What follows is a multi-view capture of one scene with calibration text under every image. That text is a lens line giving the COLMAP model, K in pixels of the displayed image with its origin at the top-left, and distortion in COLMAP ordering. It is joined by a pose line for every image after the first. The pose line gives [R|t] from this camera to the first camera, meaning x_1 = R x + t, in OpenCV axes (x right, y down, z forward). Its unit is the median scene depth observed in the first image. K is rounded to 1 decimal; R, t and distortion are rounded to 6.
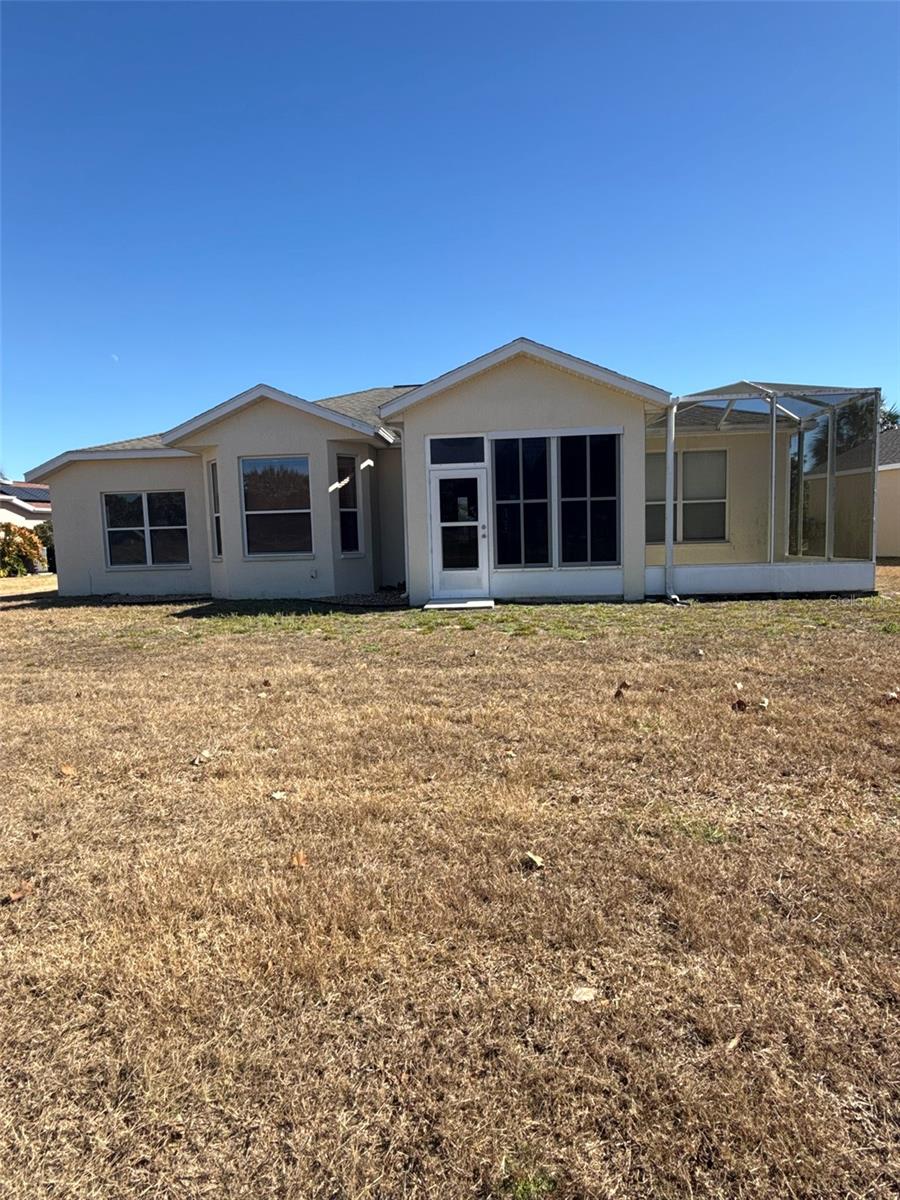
lens RADIAL K [[626.9, 0, 450.0], [0, 626.9, 604.2], [0, 0, 1]] dist [-0.003440, -0.000421]
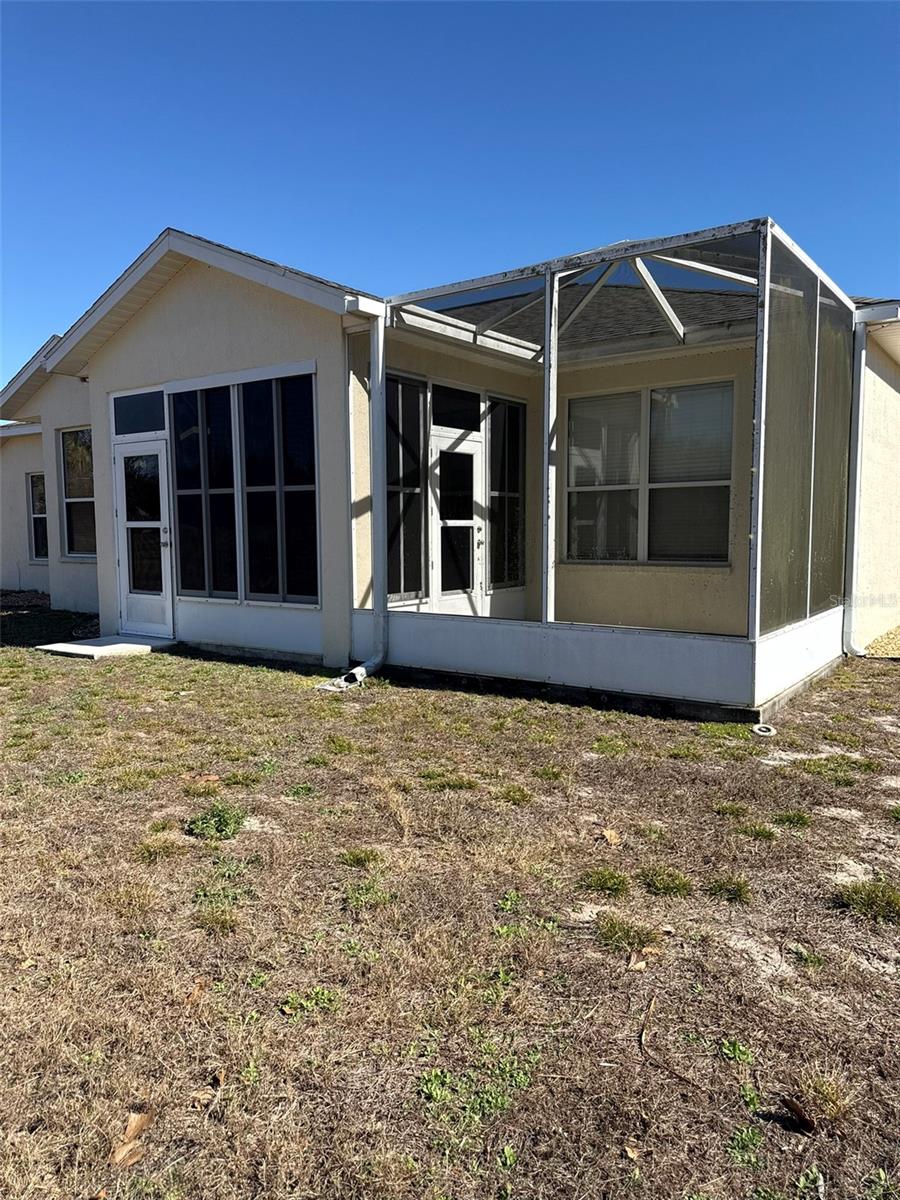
lens RADIAL K [[849.4, 0, 450.3], [0, 849.4, 597.8], [0, 0, 1]] dist [0.009108, 0.000662]
pose [[0.862421, 0.066243, -0.501838, 0.751879], [-0.070913, 0.997434, 0.009797, -0.083645], [0.501200, 0.027138, 0.864906, 0.393370]]
